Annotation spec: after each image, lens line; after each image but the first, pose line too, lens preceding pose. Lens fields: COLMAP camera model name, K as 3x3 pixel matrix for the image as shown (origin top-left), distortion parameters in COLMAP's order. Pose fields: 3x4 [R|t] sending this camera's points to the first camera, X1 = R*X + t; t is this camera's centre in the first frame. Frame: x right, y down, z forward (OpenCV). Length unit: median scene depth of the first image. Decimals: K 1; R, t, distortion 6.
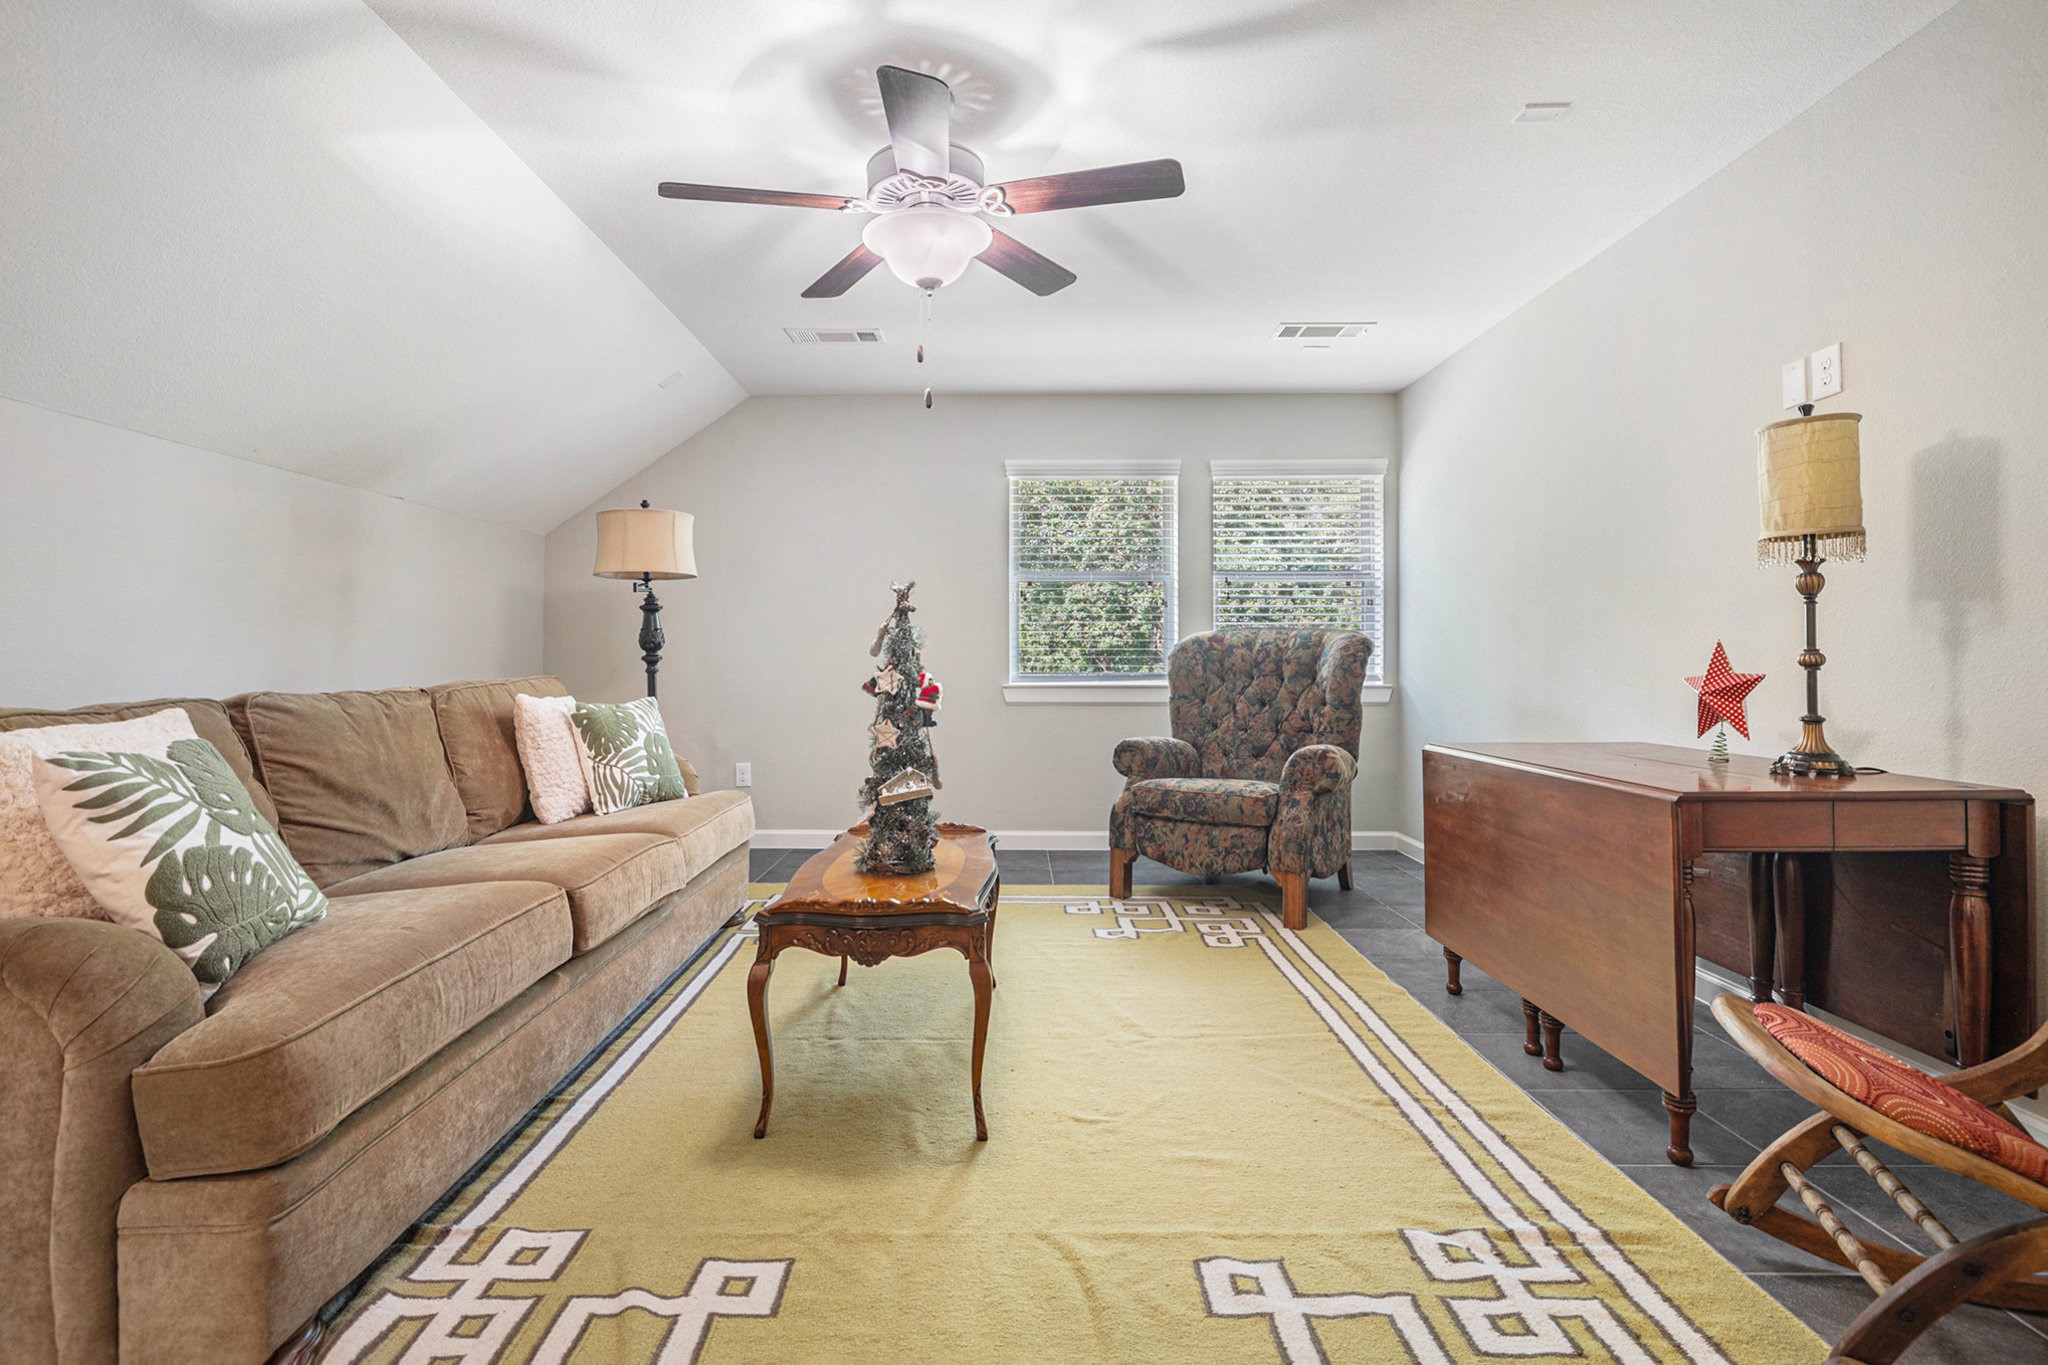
lens RADIAL K [[969.8, 0, 1004.8], [0, 969.8, 644.9], [0, 0, 1]] dist [-0.001667, -0.000015]
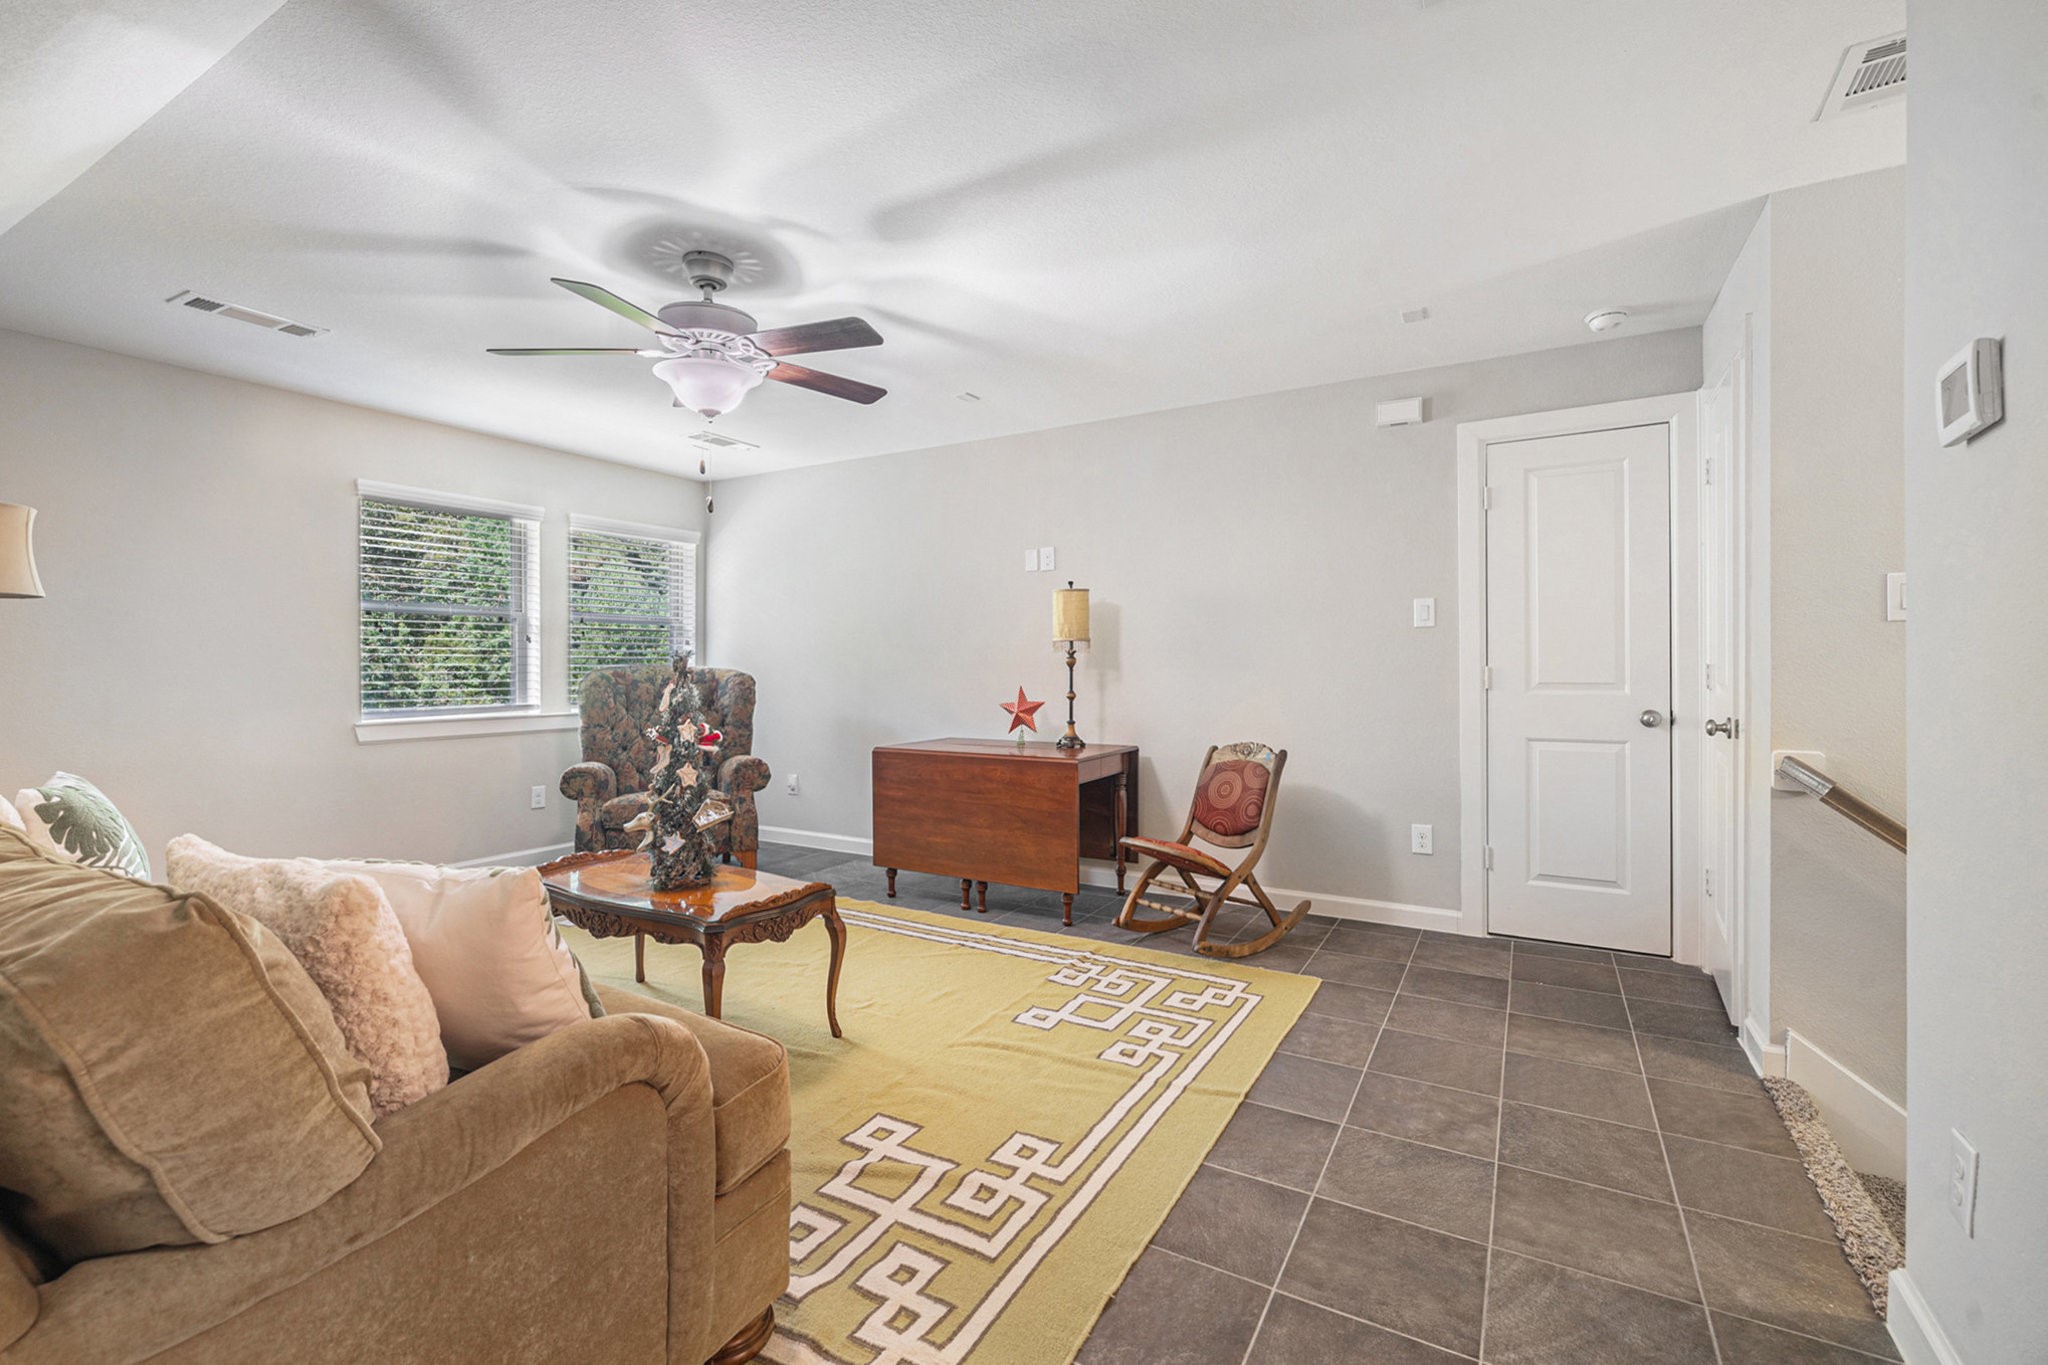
lens RADIAL K [[877.0, 0, 1025.4], [0, 877.0, 674.3], [0, 0, 1]] dist [0.000296, 0.000074]
pose [[0.493299, -0.008710, 0.869816, -0.983789], [-0.013840, 0.999745, 0.017860, -0.069365], [-0.869750, -0.020848, 0.493052, 0.092324]]
